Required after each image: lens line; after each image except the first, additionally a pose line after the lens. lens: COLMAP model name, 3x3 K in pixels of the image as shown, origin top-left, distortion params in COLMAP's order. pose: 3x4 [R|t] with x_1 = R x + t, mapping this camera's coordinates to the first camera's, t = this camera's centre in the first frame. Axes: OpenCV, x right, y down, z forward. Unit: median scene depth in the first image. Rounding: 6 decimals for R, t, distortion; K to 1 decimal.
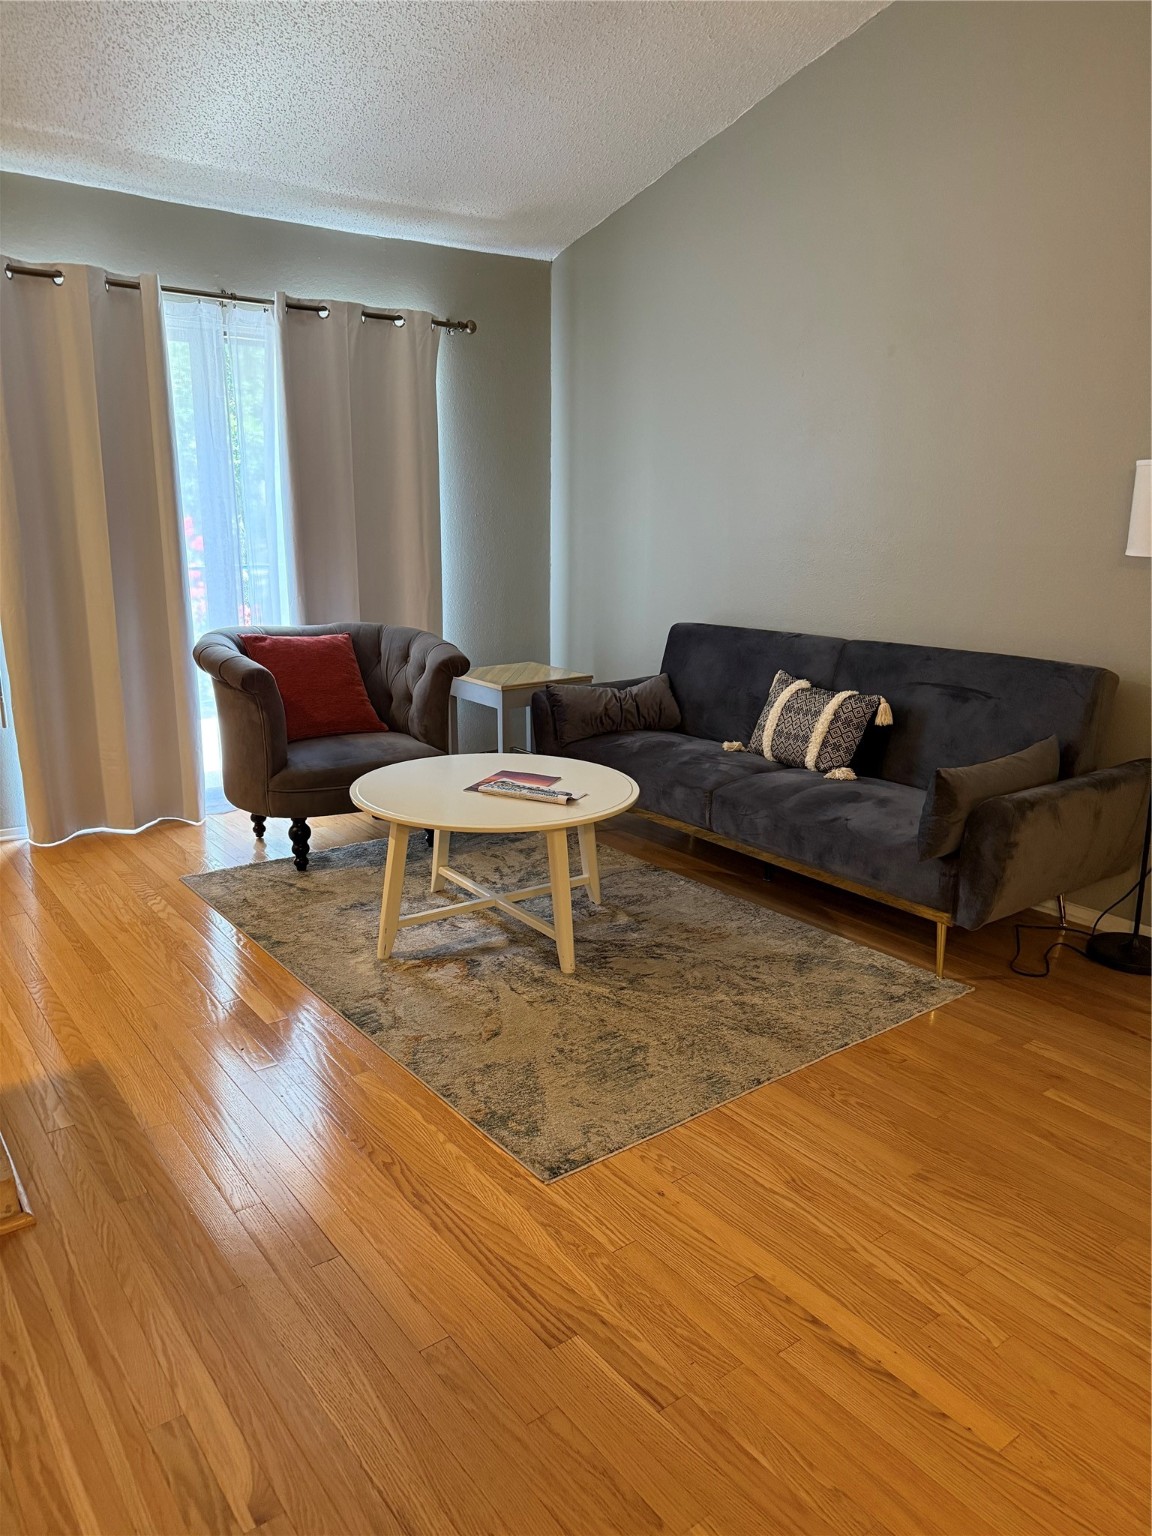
lens RADIAL K [[1094.3, 0, 564.4], [0, 1094.3, 772.2], [0, 0, 1]] dist [0.018274, -0.006787]
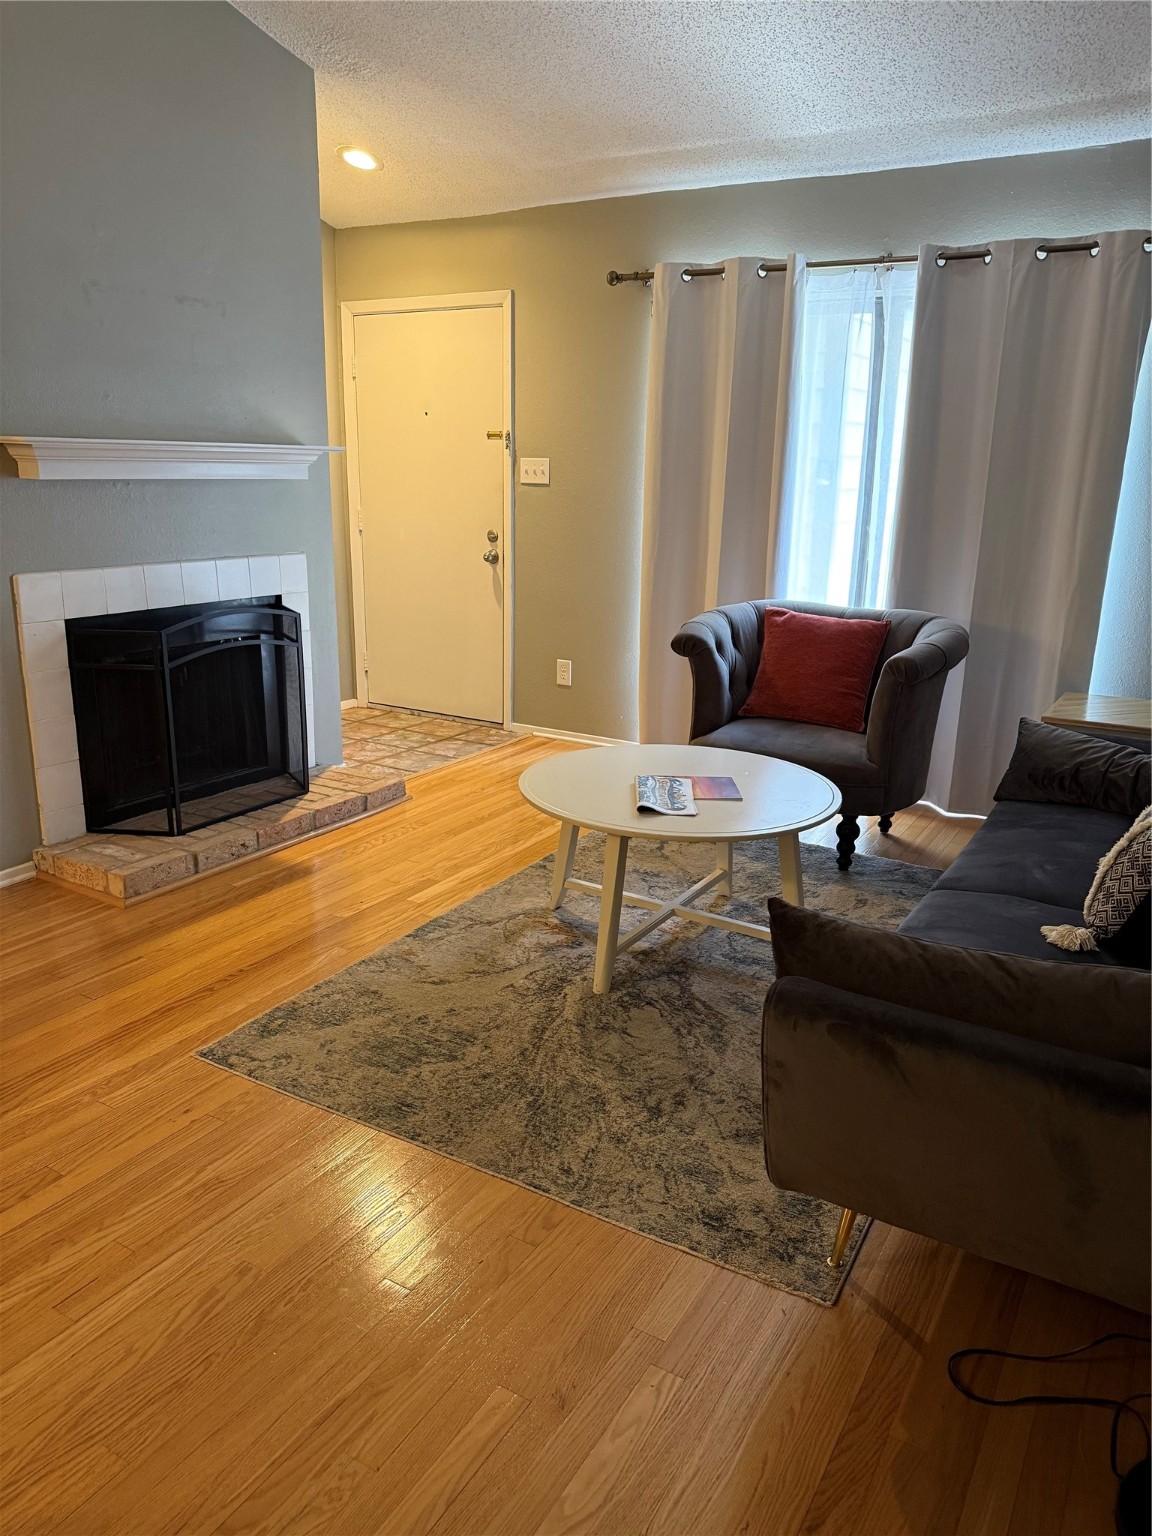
lens RADIAL K [[1094.3, 0, 565.7], [0, 1094.3, 764.9], [0, 0, 1]] dist [0.018274, -0.006787]
pose [[0.378462, 0.244291, -0.892798, 0.602892], [-0.244635, 0.956646, 0.158059, -0.104938], [0.892704, 0.158591, 0.421816, 0.458998]]
